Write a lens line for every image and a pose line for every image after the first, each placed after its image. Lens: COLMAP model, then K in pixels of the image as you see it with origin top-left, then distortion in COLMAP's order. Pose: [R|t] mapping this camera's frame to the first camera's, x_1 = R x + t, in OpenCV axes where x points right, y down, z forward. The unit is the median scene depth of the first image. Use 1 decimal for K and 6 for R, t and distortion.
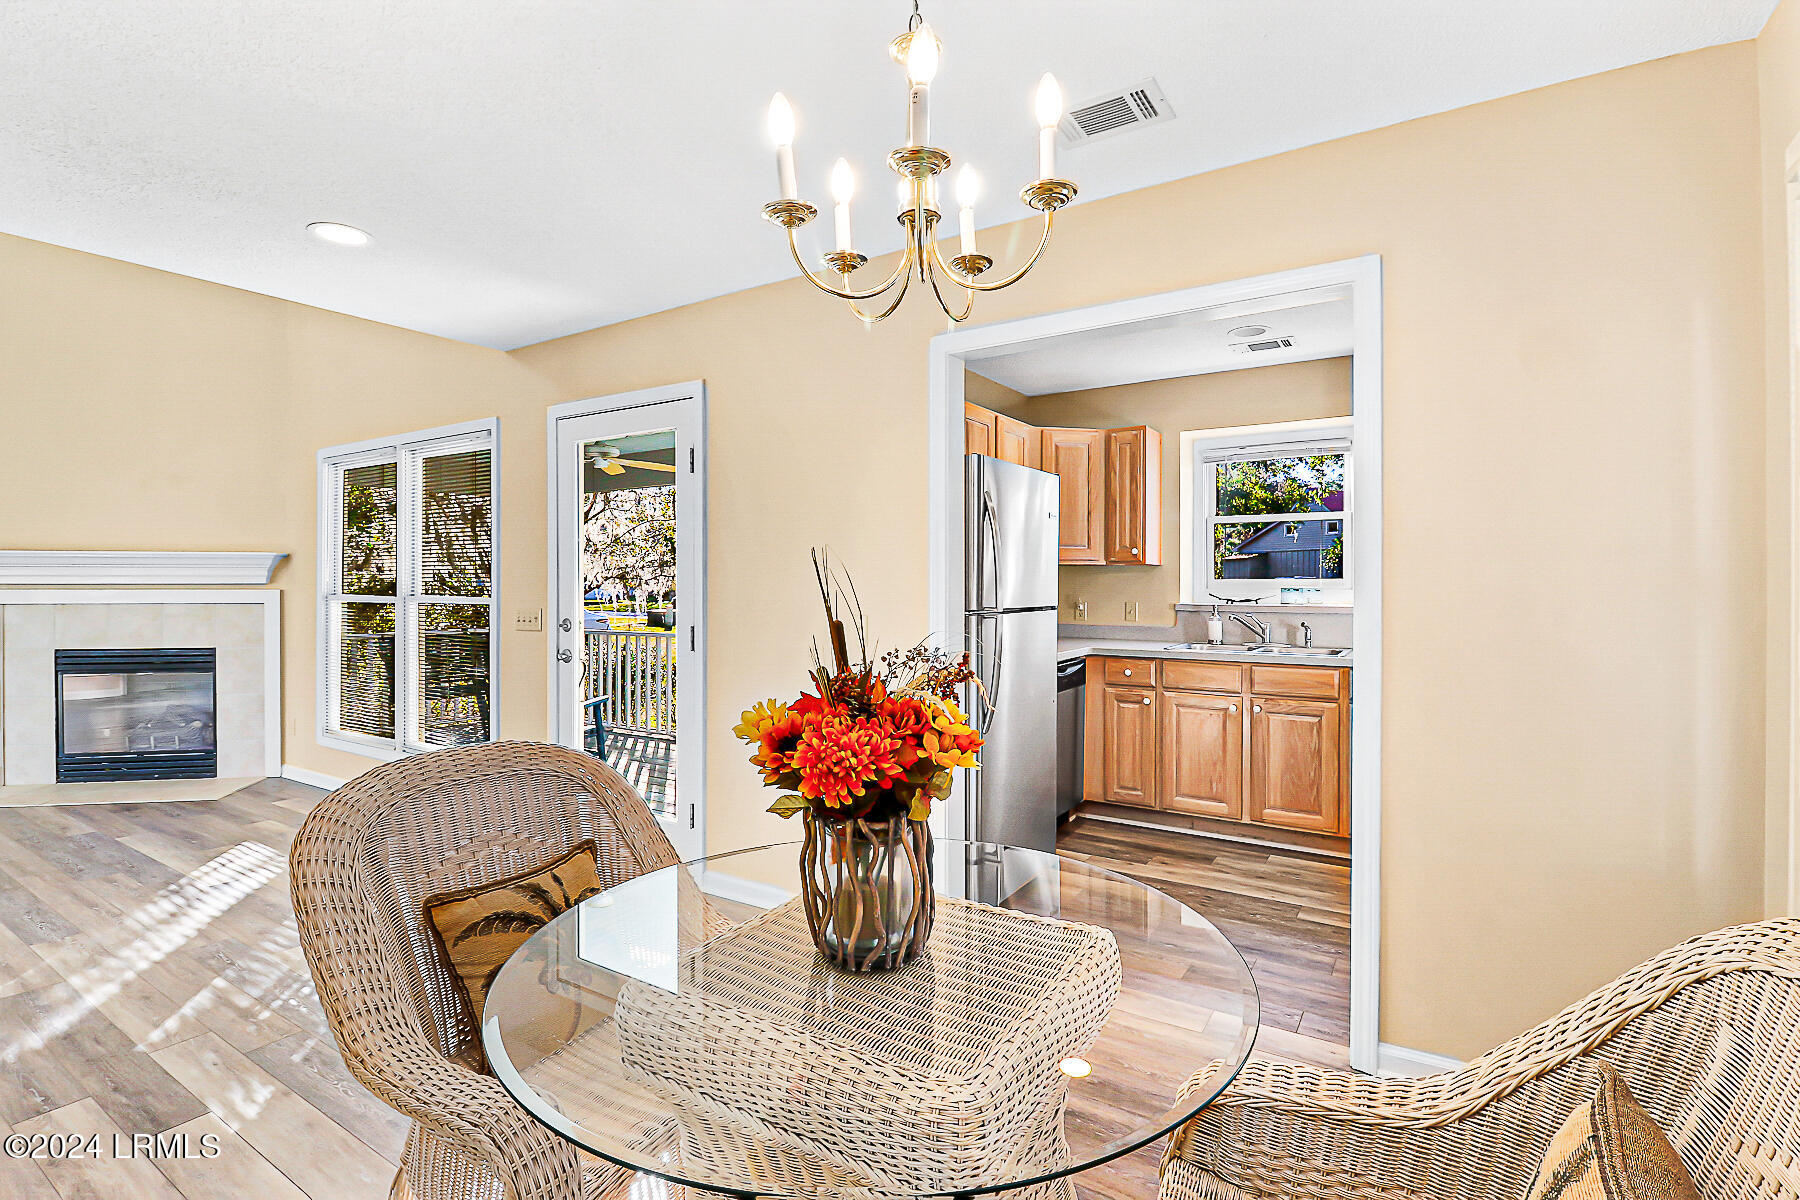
lens RADIAL K [[854.8, 0, 908.7], [0, 854.8, 588.1], [0, 0, 1]] dist [0.010401, -0.013777]
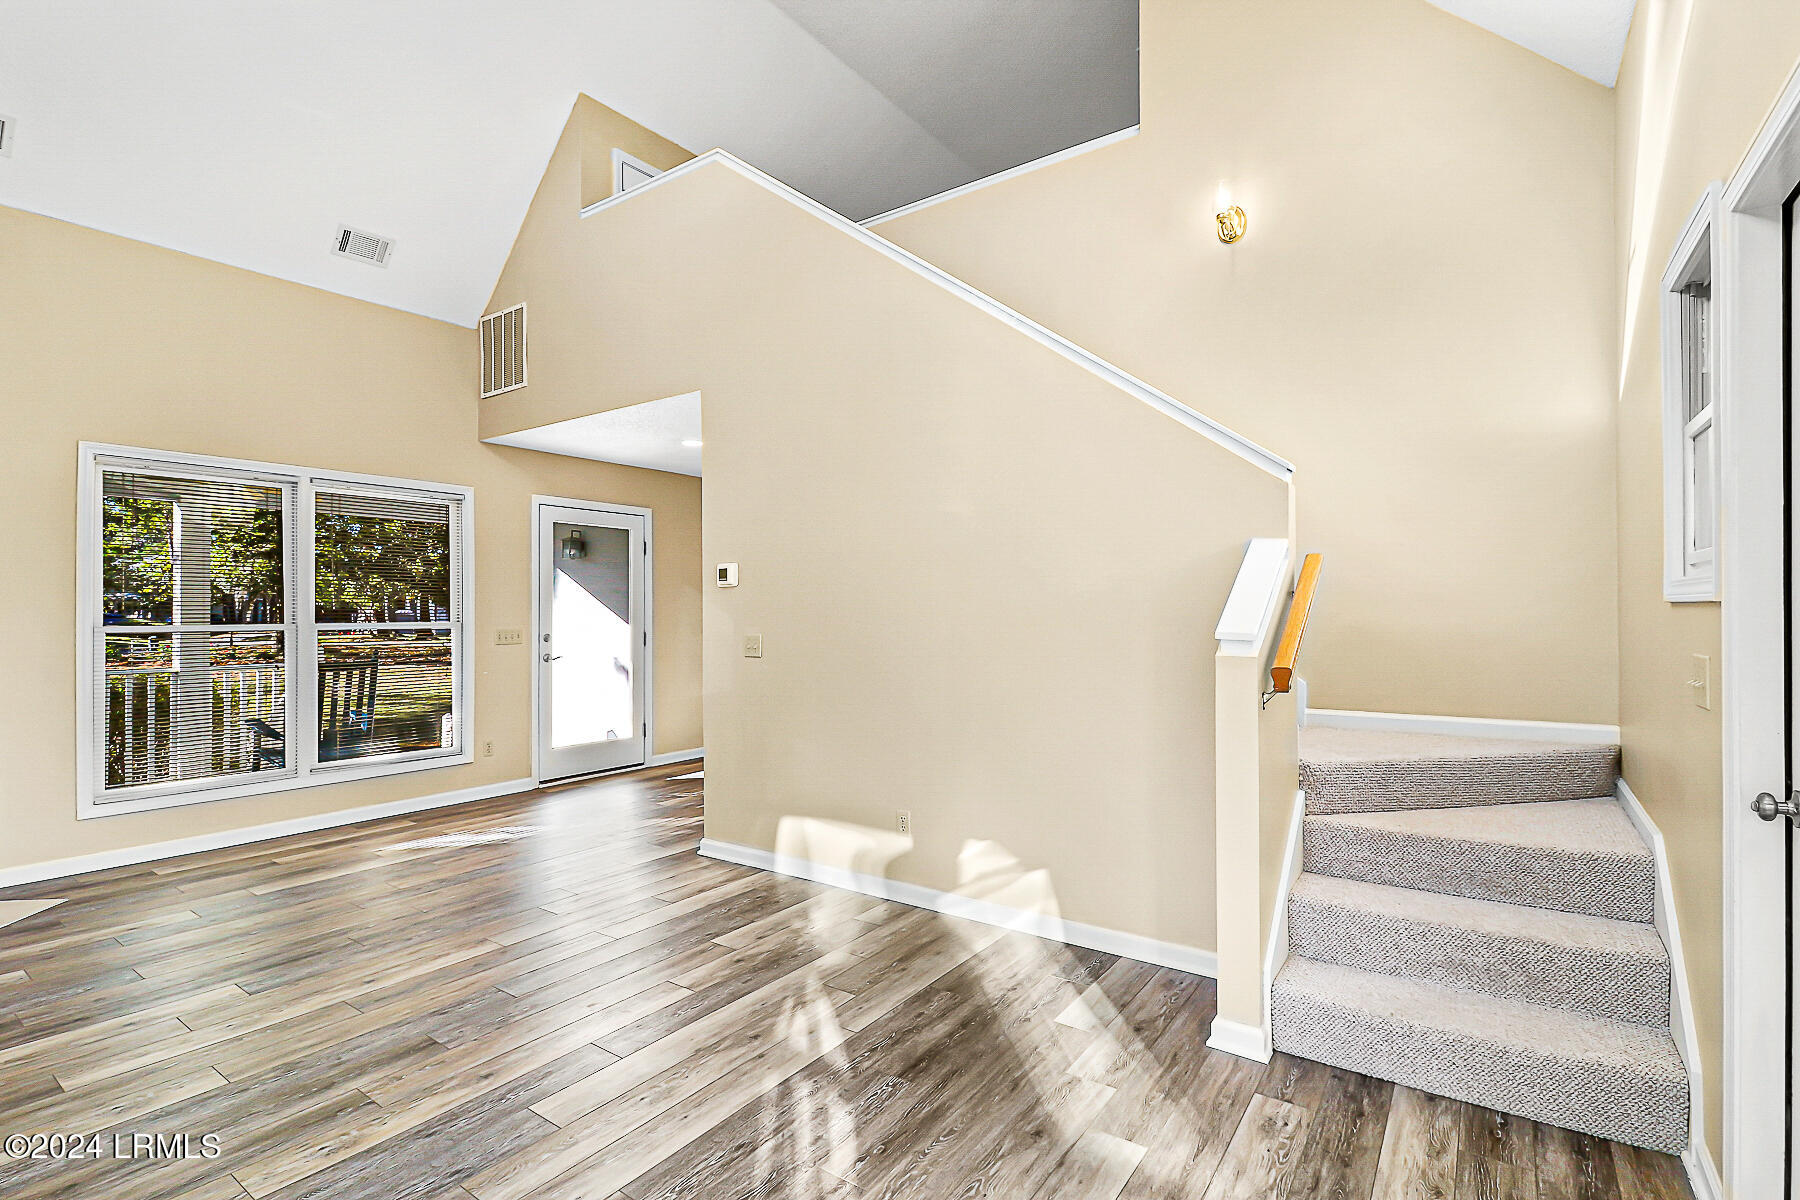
lens RADIAL K [[847.7, 0, 907.2], [0, 847.7, 600.2], [0, 0, 1]] dist [0.016858, -0.019396]
pose [[0.037238, 0.009657, 0.999260, -1.393637], [0.011049, 0.999888, -0.010075, -0.000294], [-0.999245, 0.011416, 0.037127, 0.199916]]
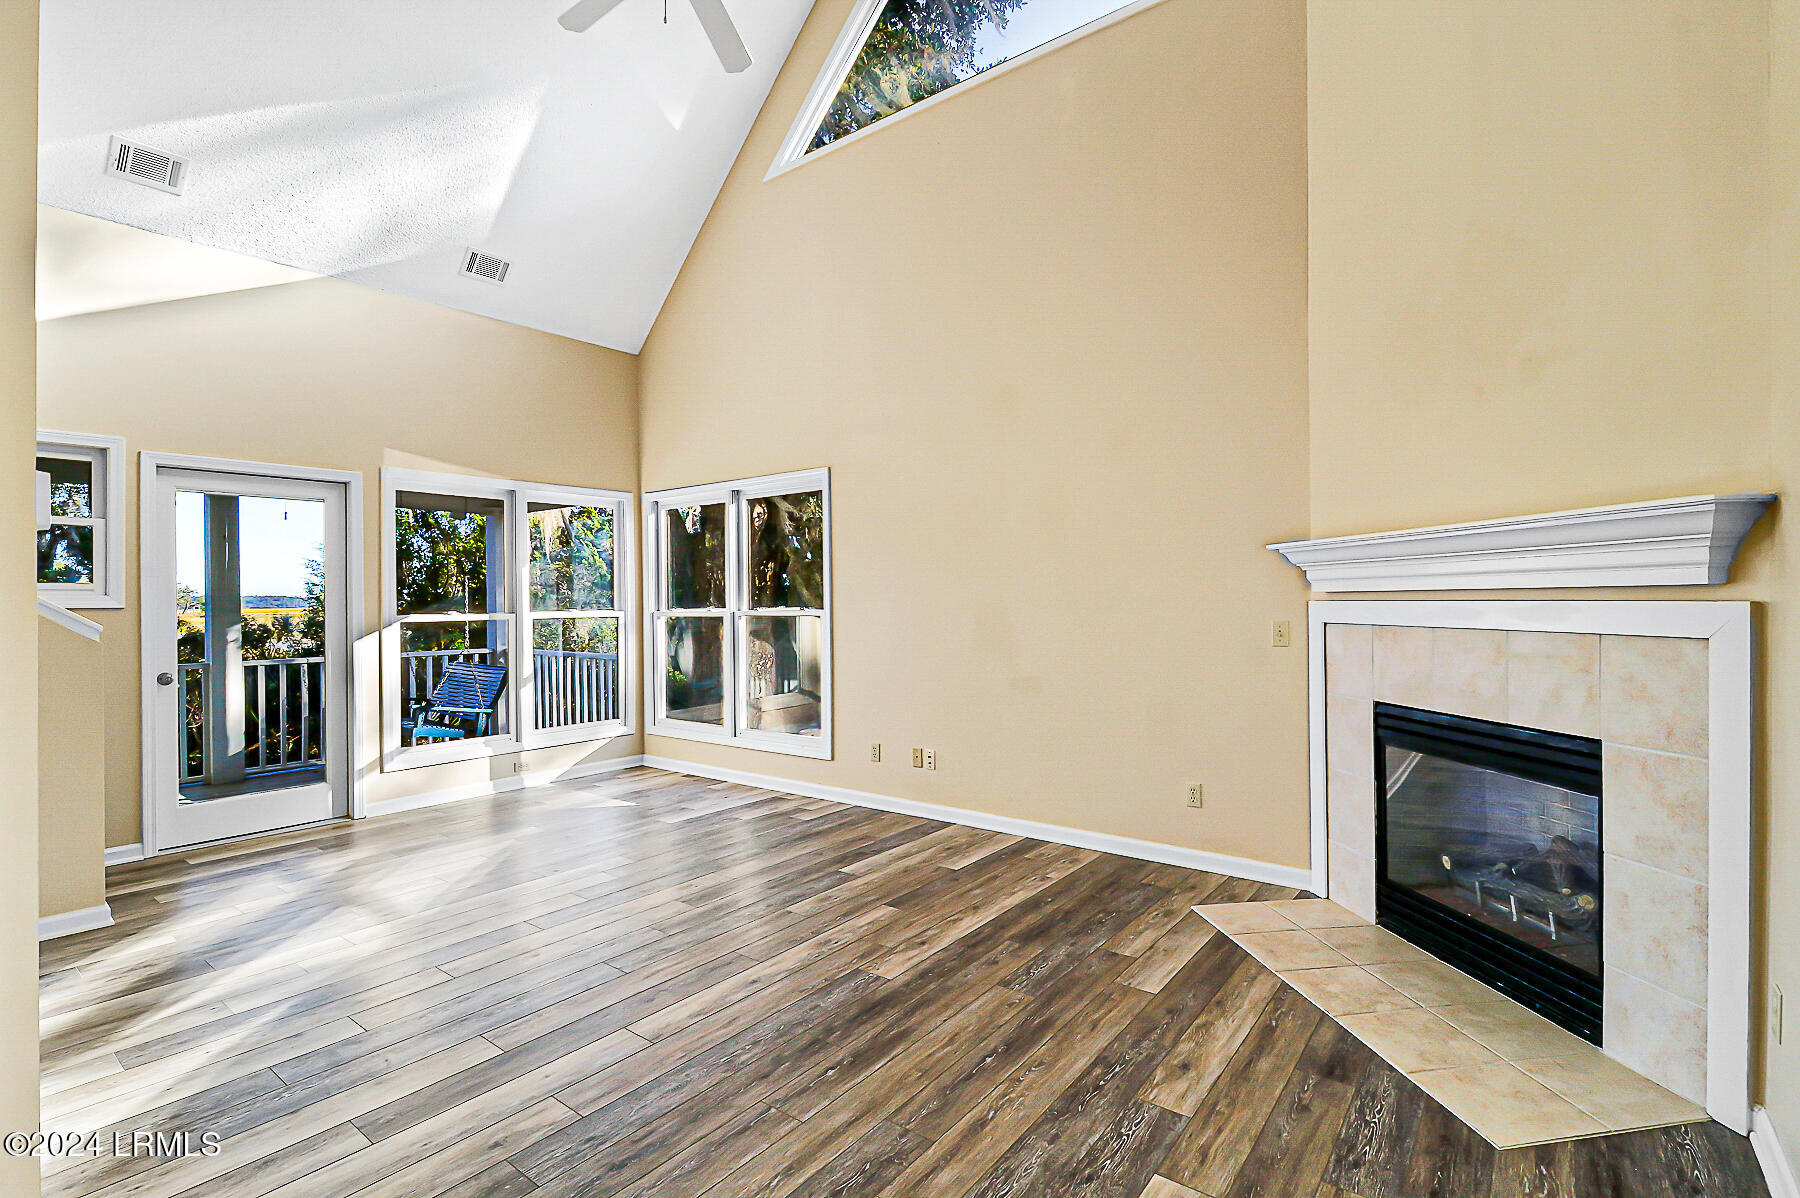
lens RADIAL K [[830.7, 0, 908.2], [0, 830.7, 594.8], [0, 0, 1]] dist [0.003313, -0.010570]
pose [[-0.073447, -0.008617, -0.997262, -0.375814], [0.006495, 0.999937, -0.009119, -0.000457], [0.997278, -0.007147, -0.073387, 0.689258]]
